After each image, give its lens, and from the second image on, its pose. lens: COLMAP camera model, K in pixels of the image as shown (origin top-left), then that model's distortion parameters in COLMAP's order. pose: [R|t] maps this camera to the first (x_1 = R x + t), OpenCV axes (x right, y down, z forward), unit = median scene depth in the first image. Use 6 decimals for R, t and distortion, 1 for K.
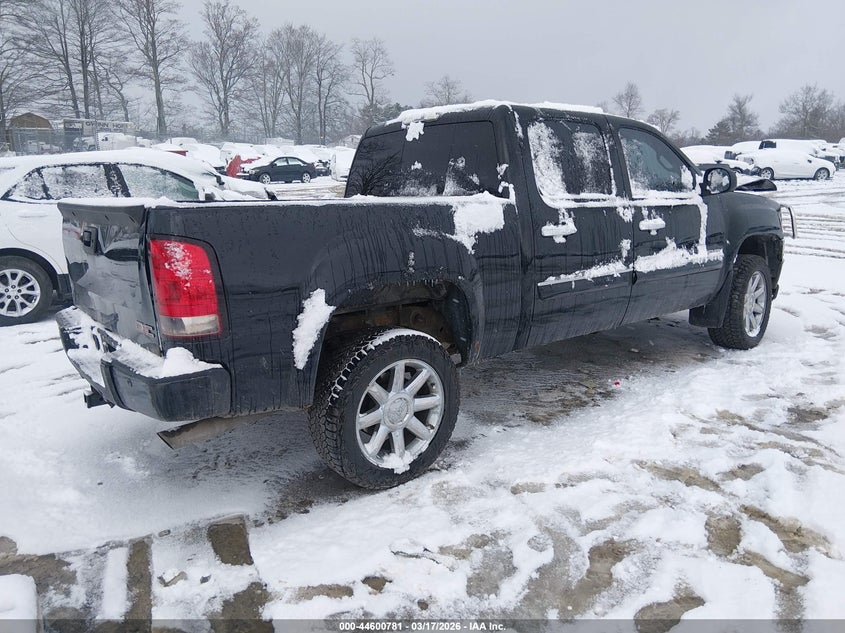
lens RADIAL K [[637.8, 0, 422.5], [0, 637.8, 316.5], [0, 0, 1]] dist [0.053869, -0.109300]
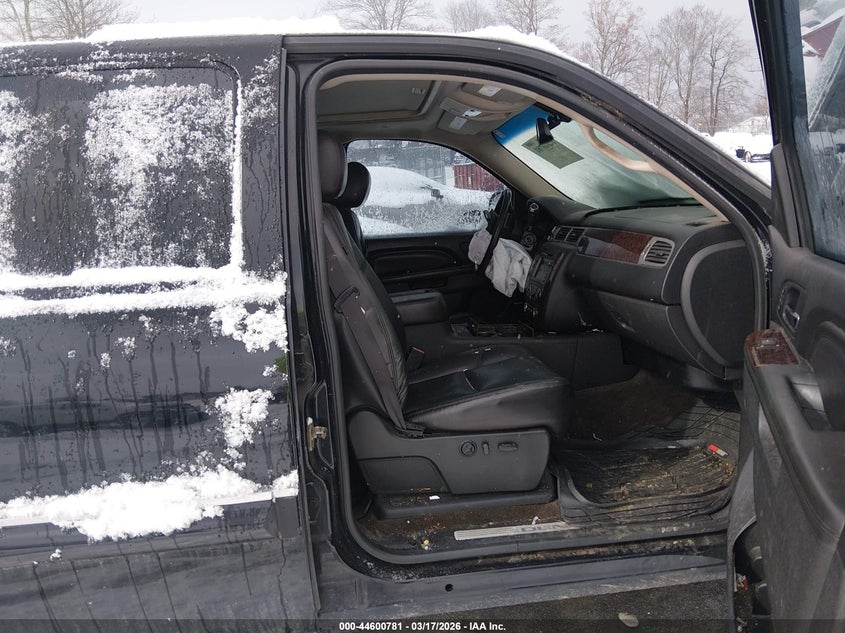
lens RADIAL K [[637.8, 0, 422.5], [0, 637.8, 316.5], [0, 0, 1]] dist [0.053869, -0.109300]
pose [[0.830283, 0.052667, -0.554847, 0.548953], [-0.050668, 0.998536, 0.018962, -0.169456], [0.555033, 0.012369, 0.831736, 0.753007]]
